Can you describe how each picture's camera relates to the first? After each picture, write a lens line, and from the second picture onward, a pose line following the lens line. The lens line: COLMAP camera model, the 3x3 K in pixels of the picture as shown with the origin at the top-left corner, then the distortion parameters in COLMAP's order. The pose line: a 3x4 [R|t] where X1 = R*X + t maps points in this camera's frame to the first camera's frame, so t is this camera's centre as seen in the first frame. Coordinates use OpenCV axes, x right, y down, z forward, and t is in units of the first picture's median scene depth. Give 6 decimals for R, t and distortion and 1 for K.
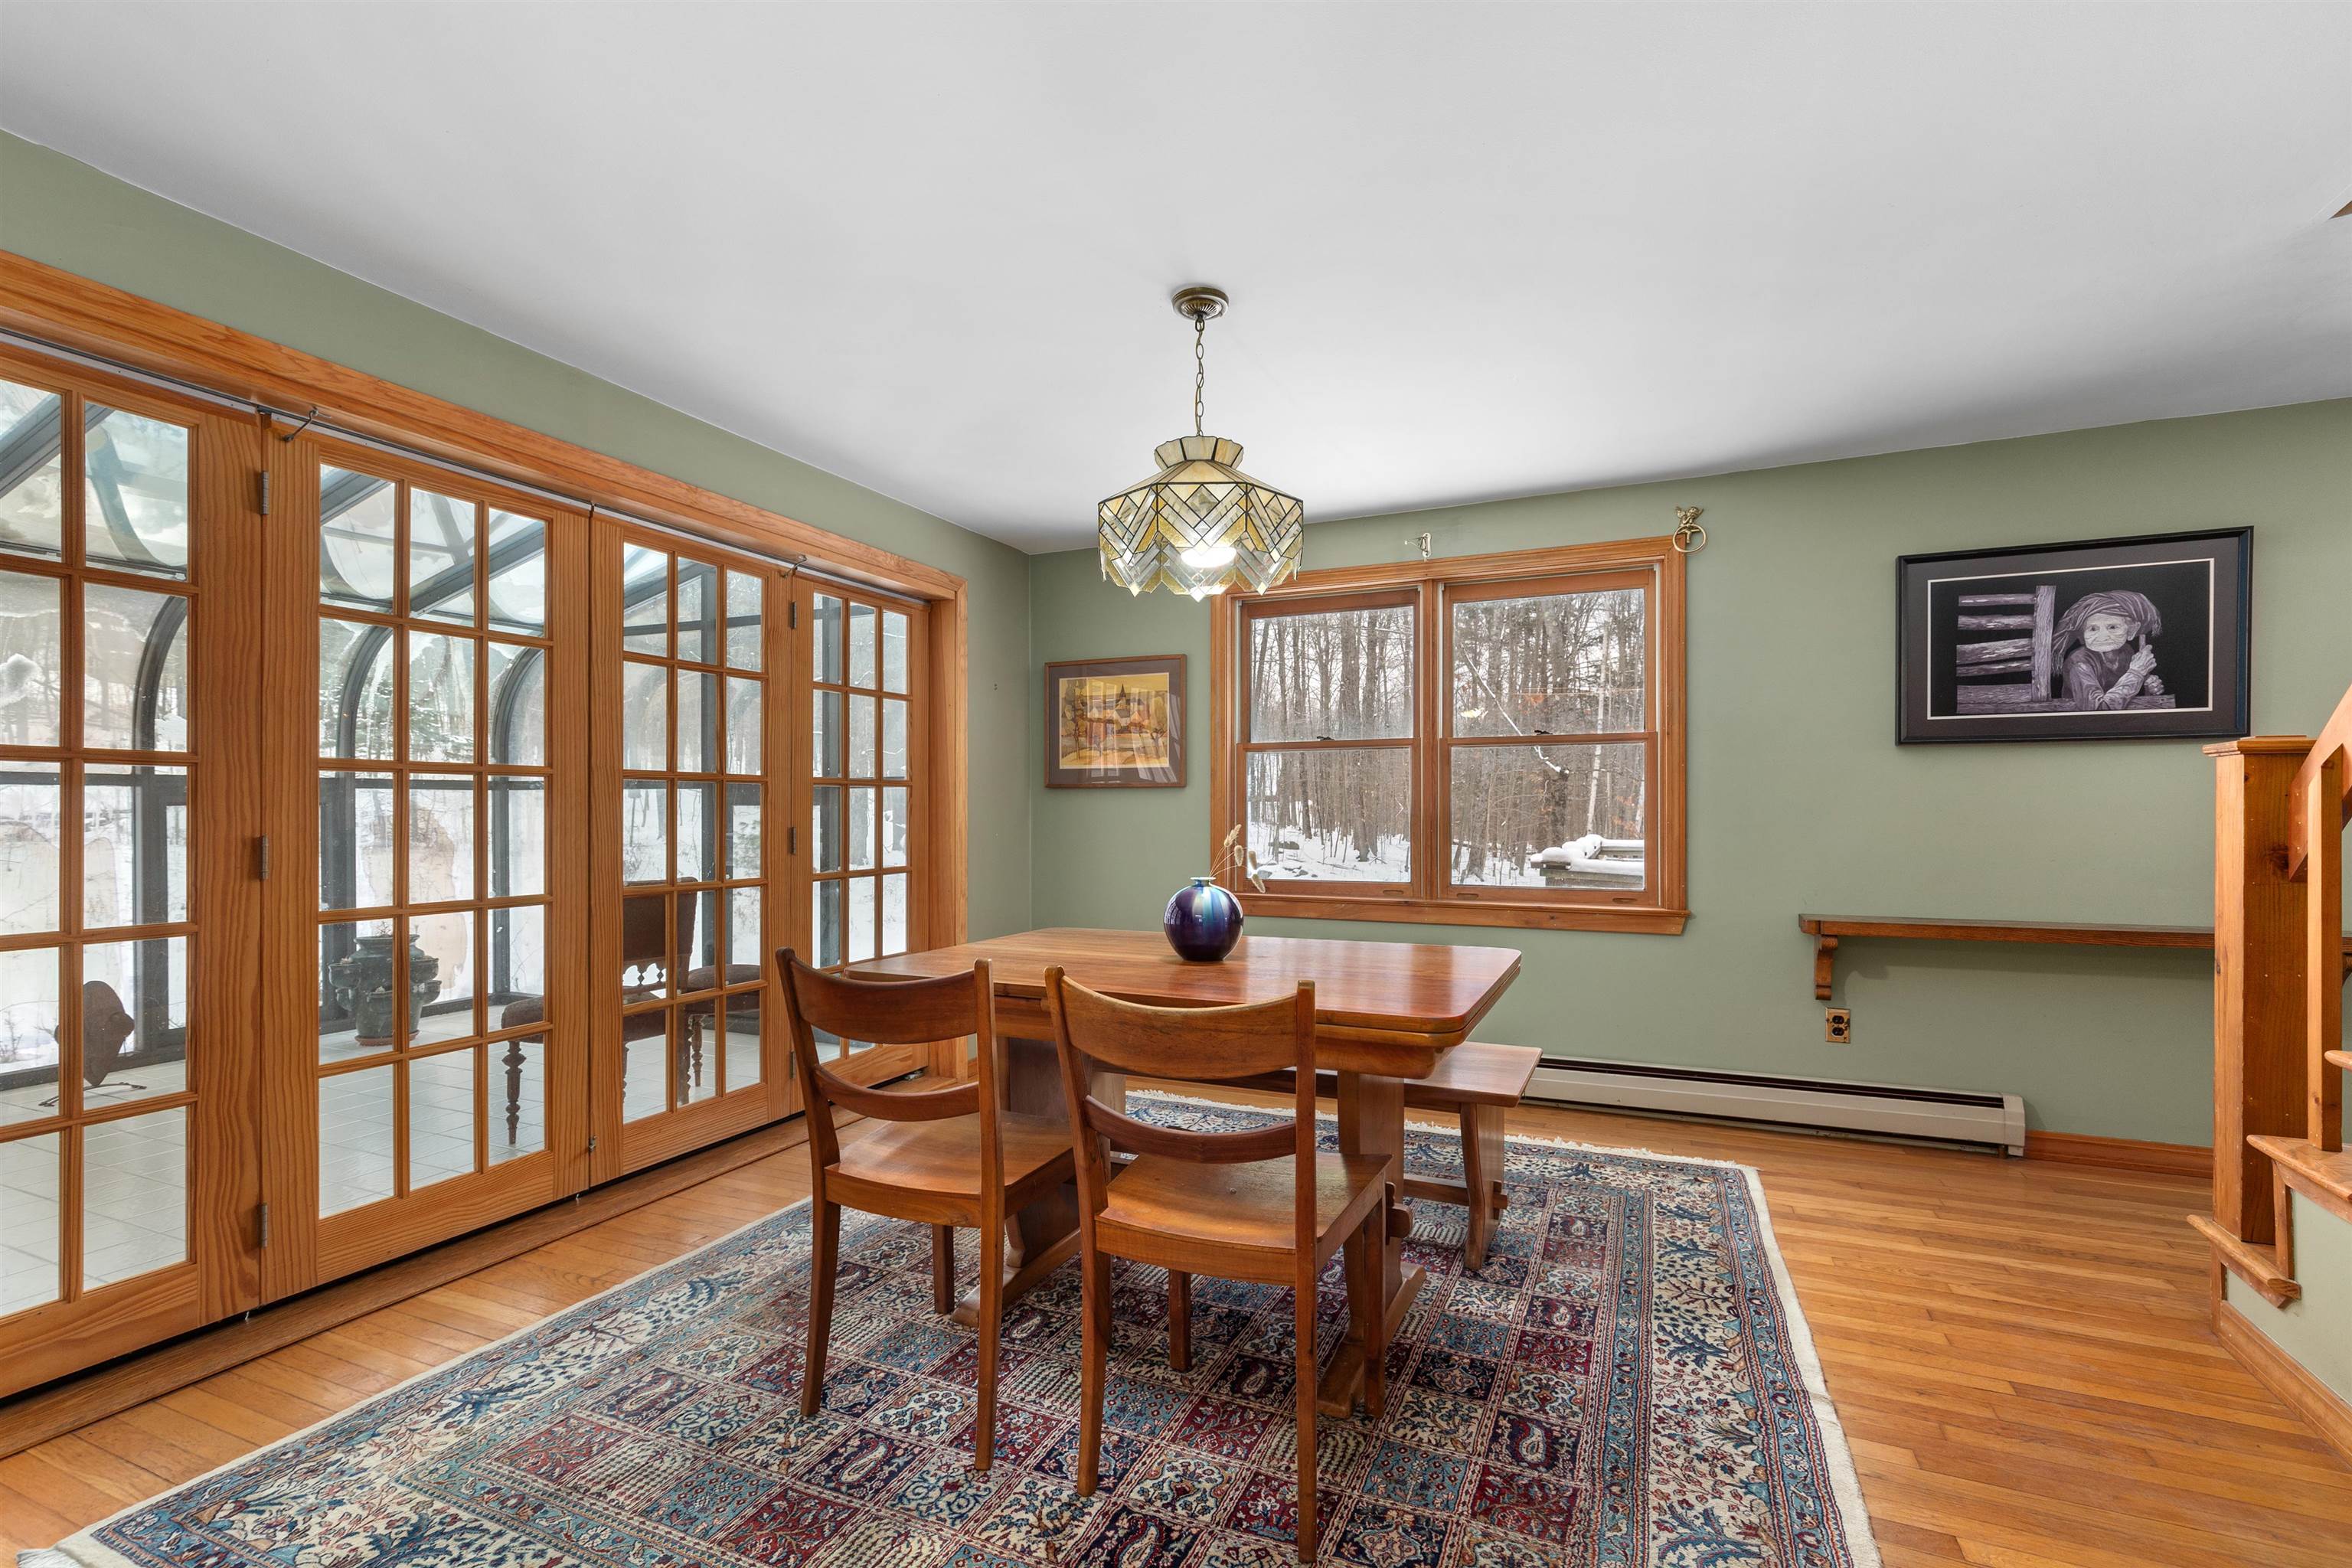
lens RADIAL K [[1060.3, 0, 1179.3], [0, 1060.3, 803.2], [0, 0, 1]] dist [0.004129, 0.000058]
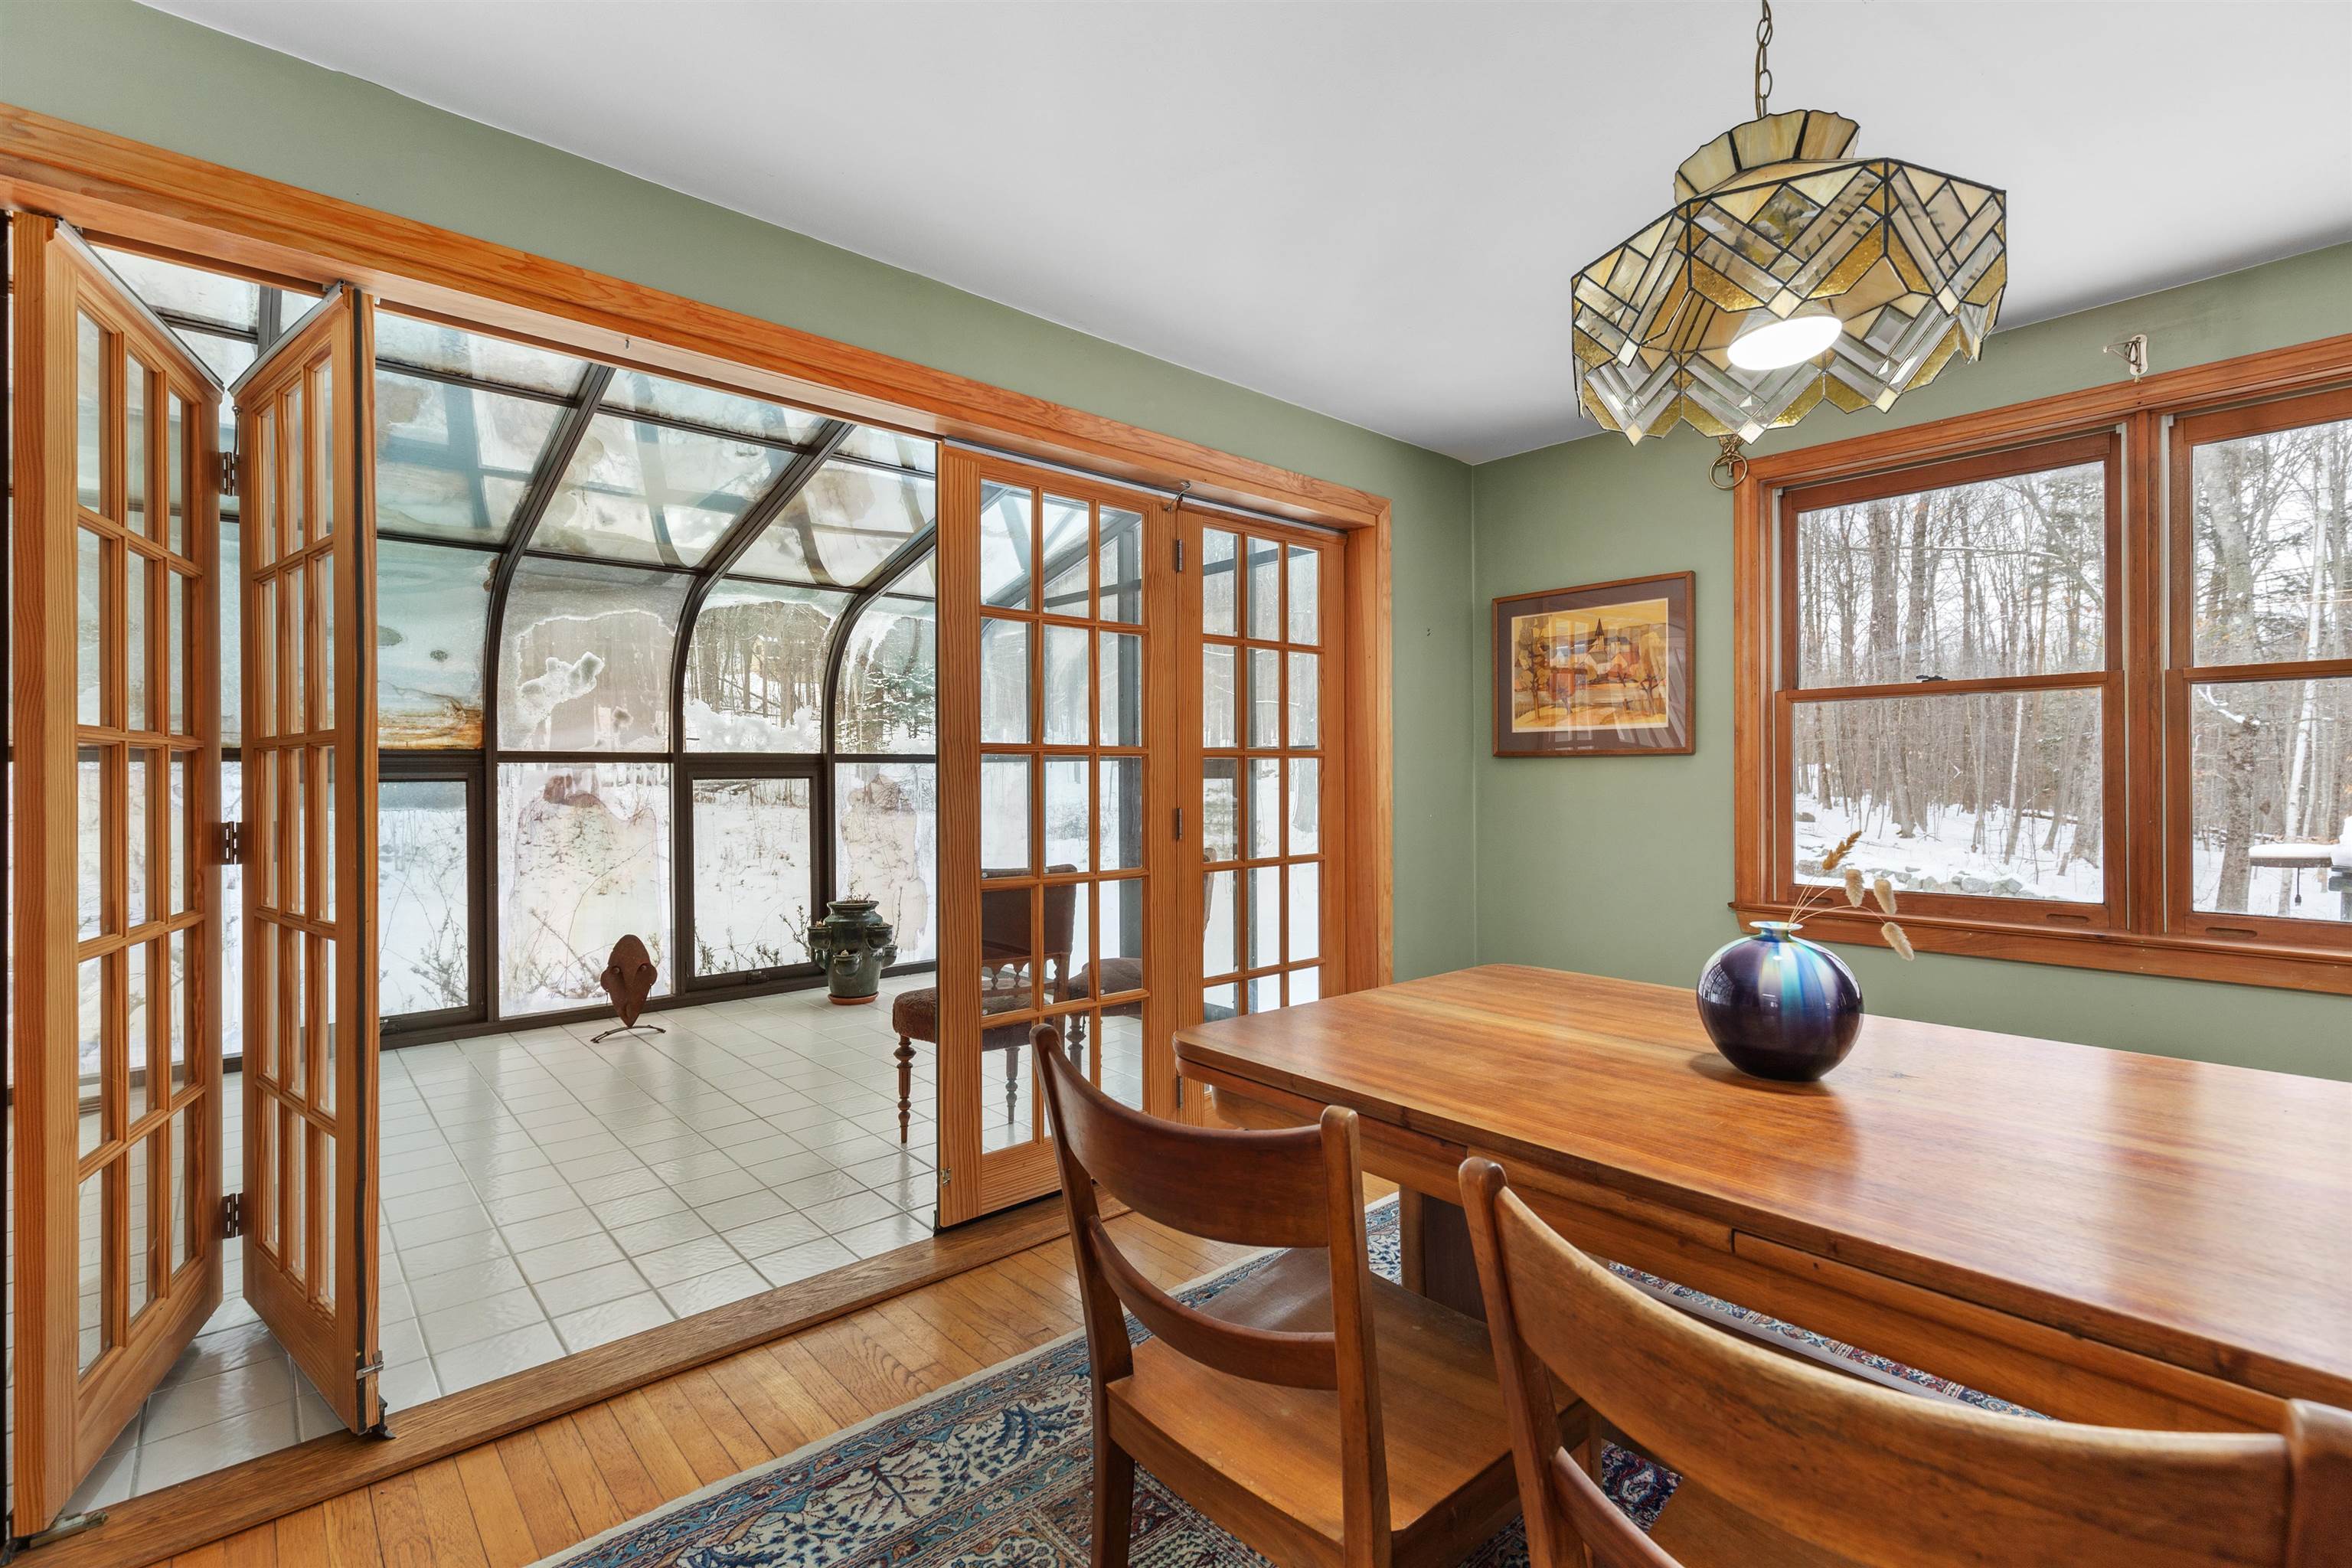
lens RADIAL K [[1060.3, 0, 1166.6], [0, 1060.3, 773.3], [0, 0, 1]] dist [0.004129, 0.000058]
pose [[0.908187, -0.003369, -0.418552, -0.024140], [0.005276, 0.999980, 0.003398, -0.008598], [0.418532, -0.005294, 0.908186, 0.258835]]
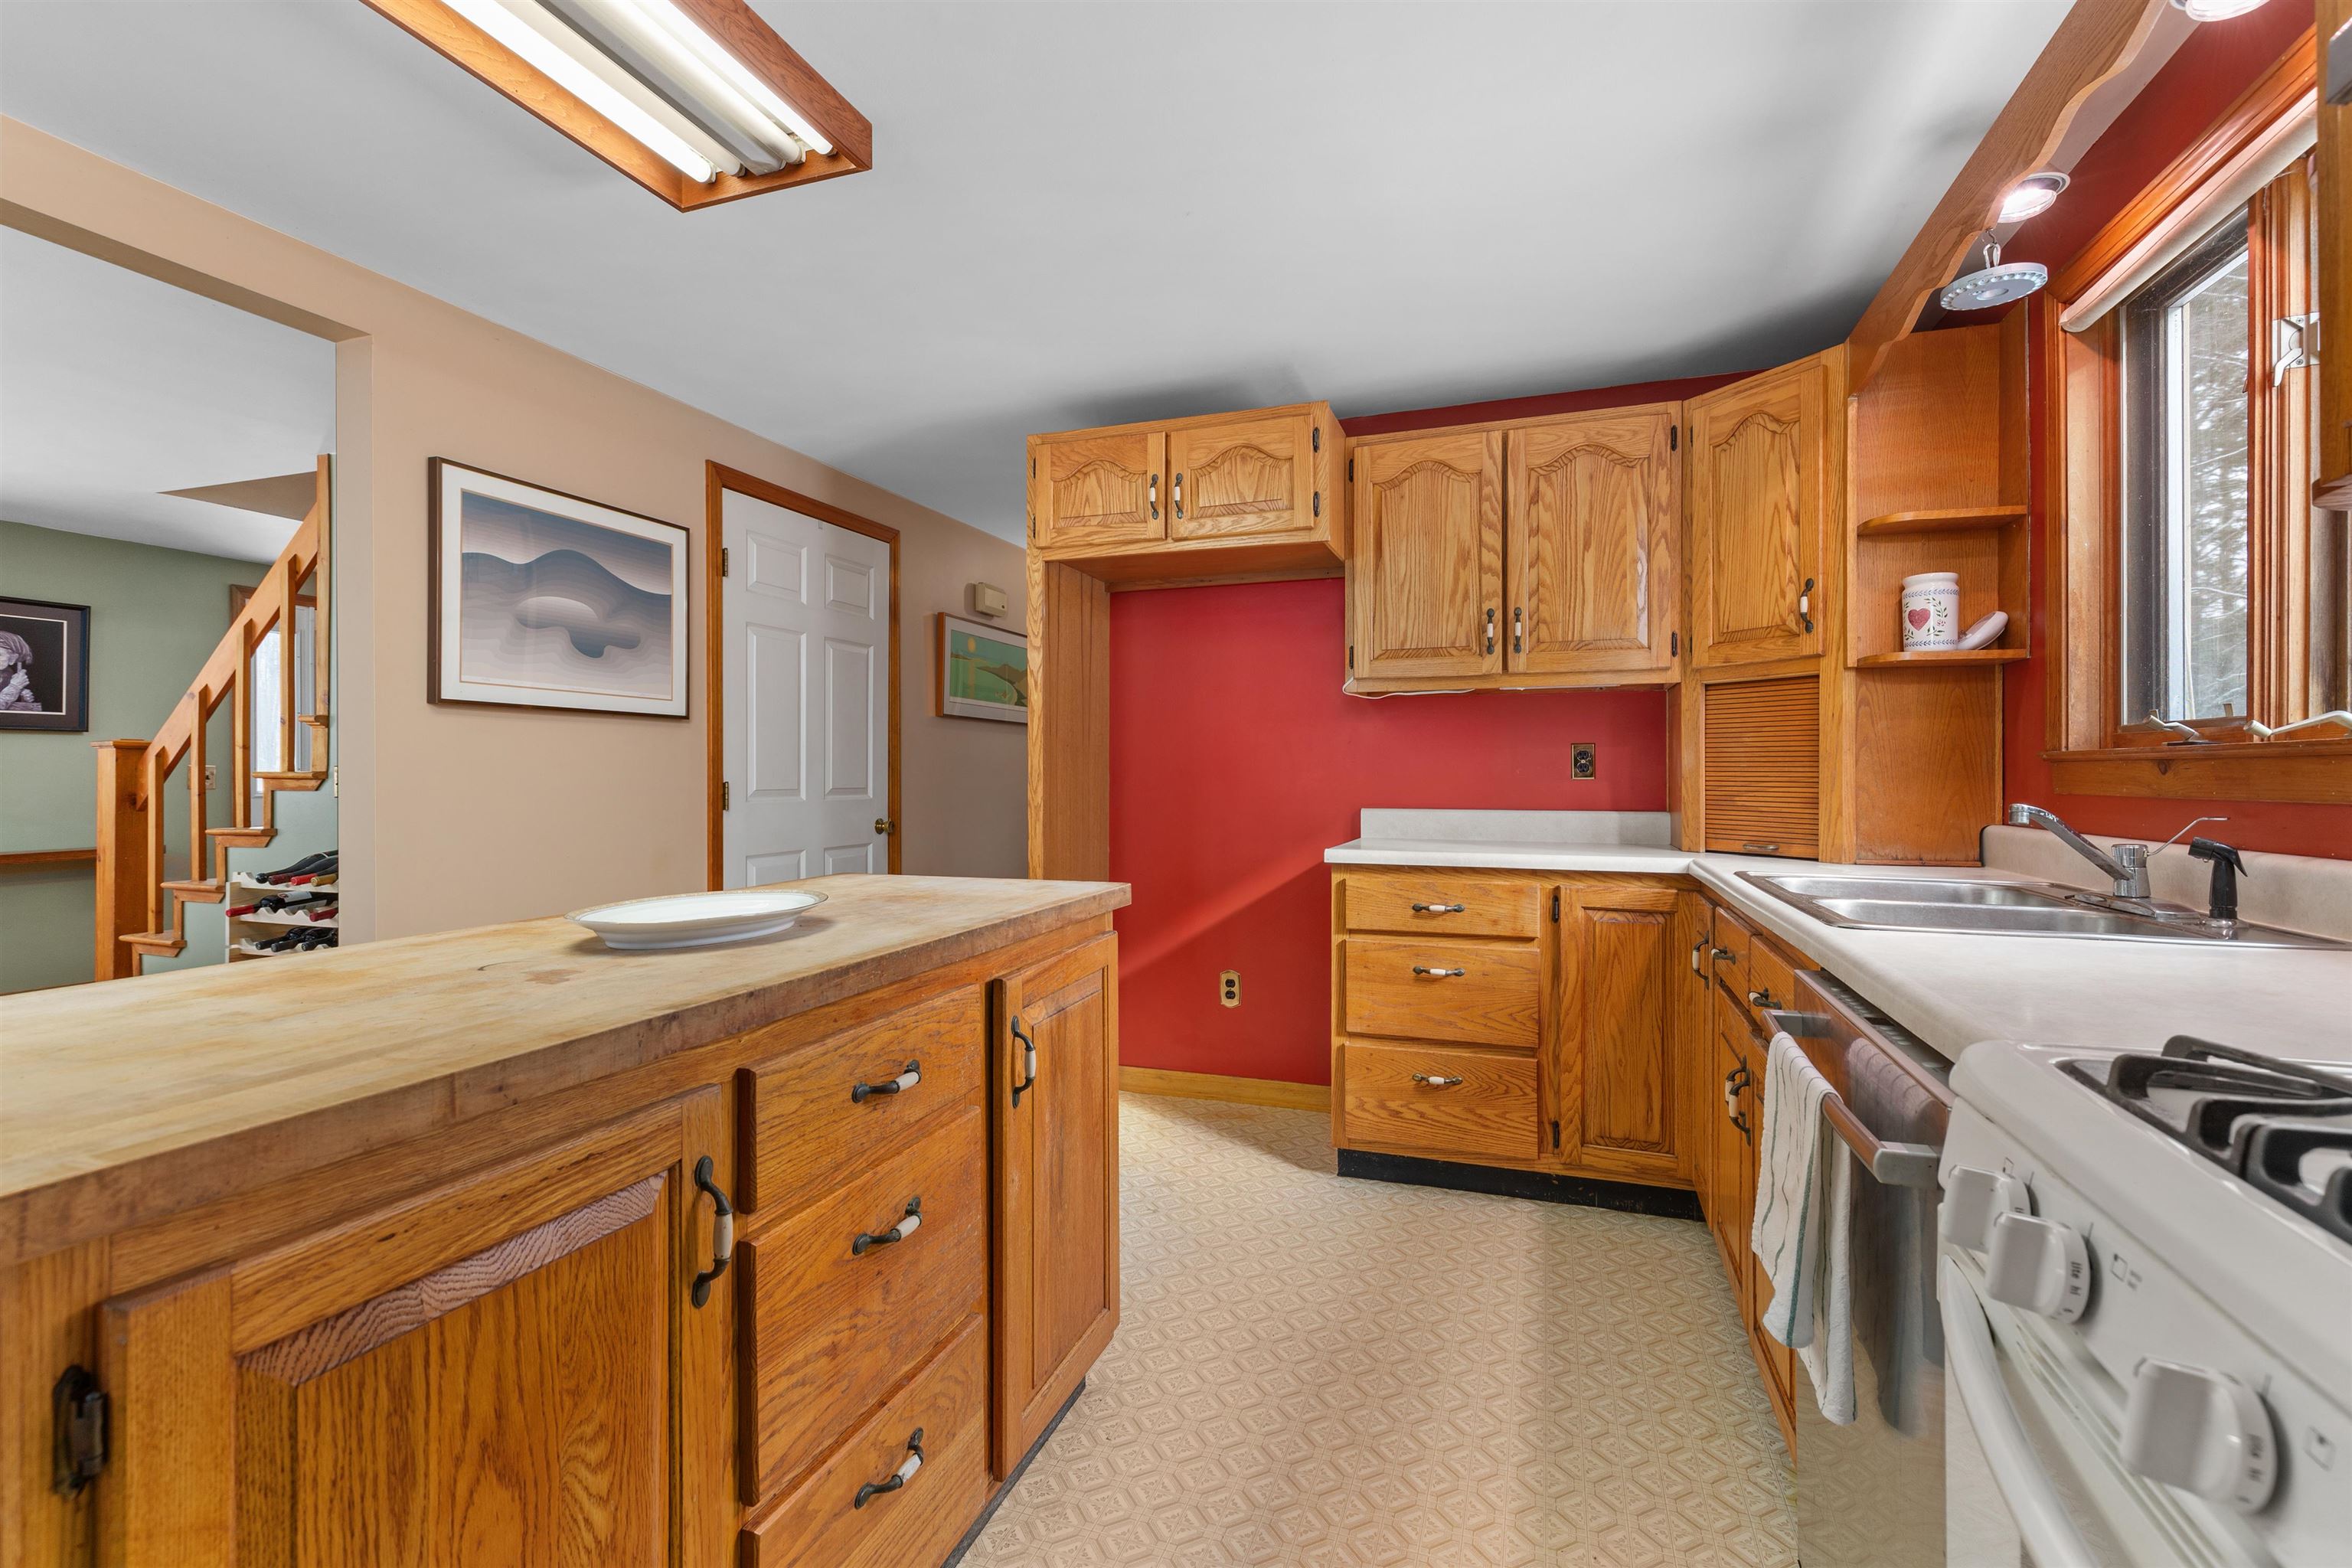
lens RADIAL K [[1060.3, 0, 1181.4], [0, 1060.3, 773.1], [0, 0, 1]] dist [0.004129, 0.000058]
pose [[-0.071683, -0.000932, 0.997427, -0.728356], [0.000925, 0.999999, 0.001001, 0.000810], [-0.997427, 0.000994, -0.071682, -0.545532]]
